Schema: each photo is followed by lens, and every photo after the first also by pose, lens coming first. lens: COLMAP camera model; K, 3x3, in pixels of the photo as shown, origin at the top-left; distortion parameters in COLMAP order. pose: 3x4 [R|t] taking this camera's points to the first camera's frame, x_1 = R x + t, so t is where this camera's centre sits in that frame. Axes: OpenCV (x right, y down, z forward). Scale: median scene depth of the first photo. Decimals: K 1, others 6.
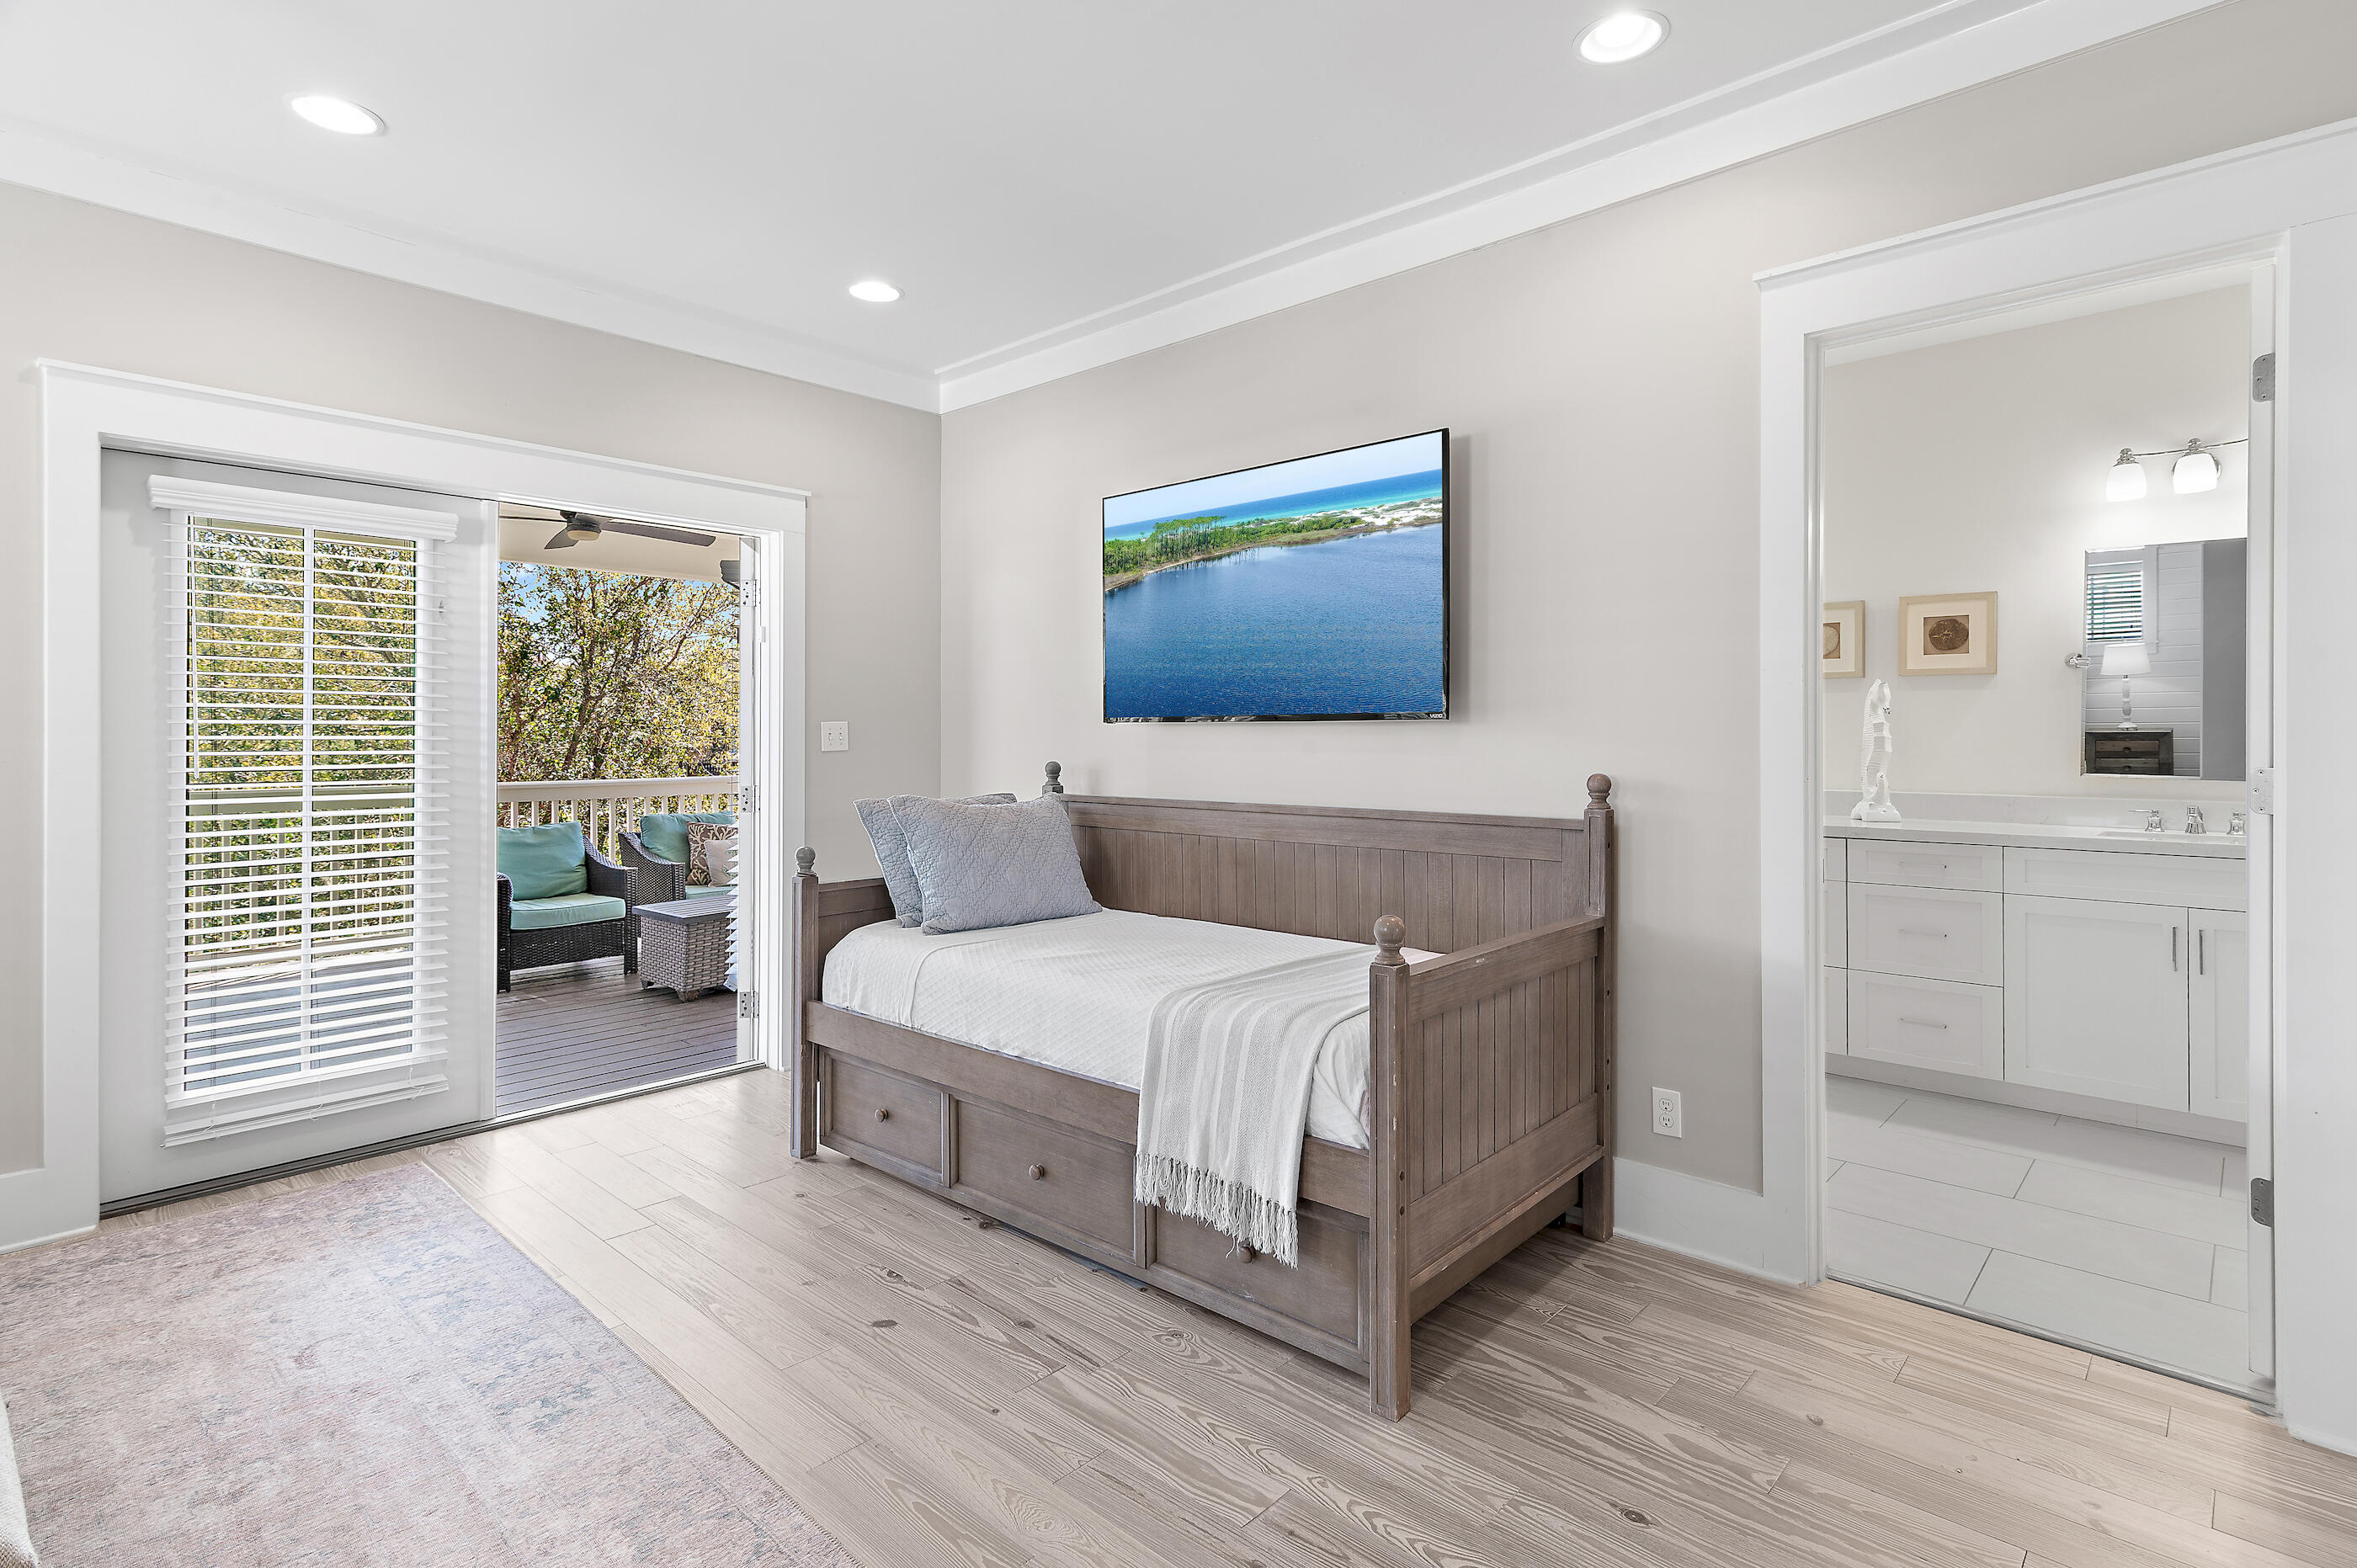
lens RADIAL K [[1142.3, 0, 1186.0], [0, 1142.3, 765.7], [0, 0, 1]] dist [0.004703, 0.003548]
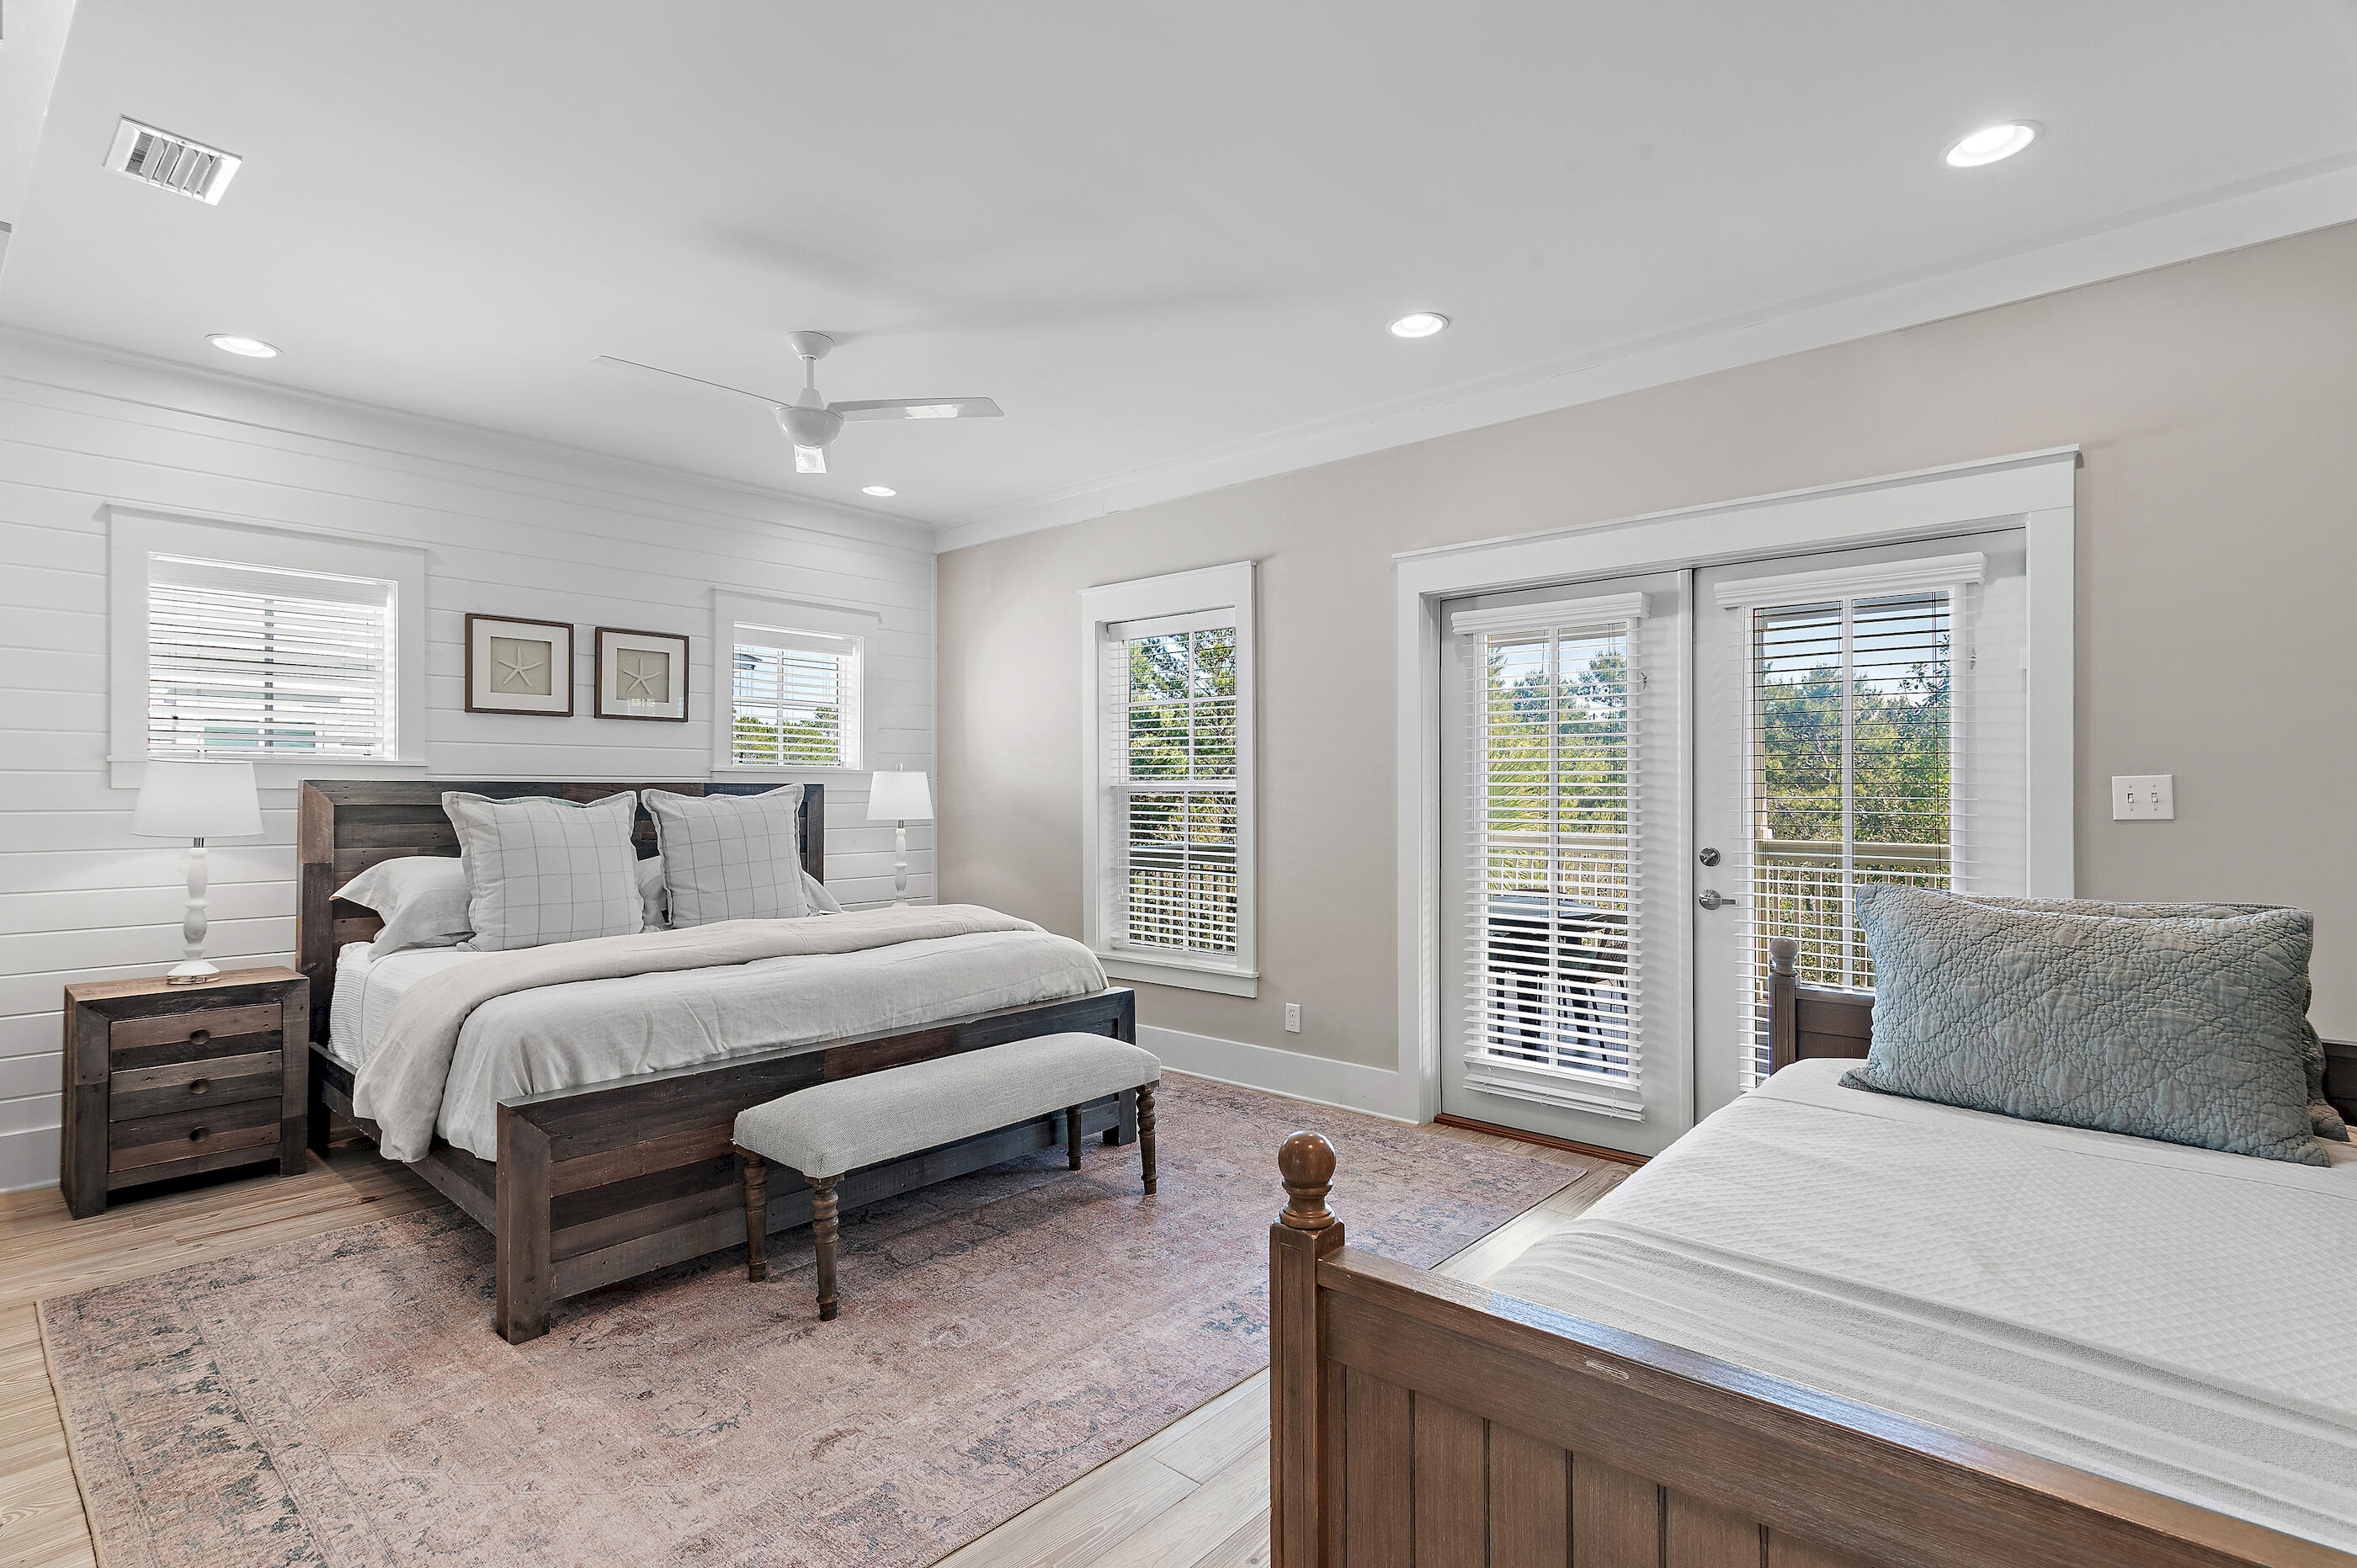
lens RADIAL K [[1142.3, 0, 1185.6], [0, 1142.3, 783.7], [0, 0, 1]] dist [0.004703, 0.003548]
pose [[0.014728, -0.002184, -0.999889, 0.511708], [-0.022661, 0.999740, -0.002517, -0.028309], [0.999635, 0.022696, 0.014674, 0.640194]]
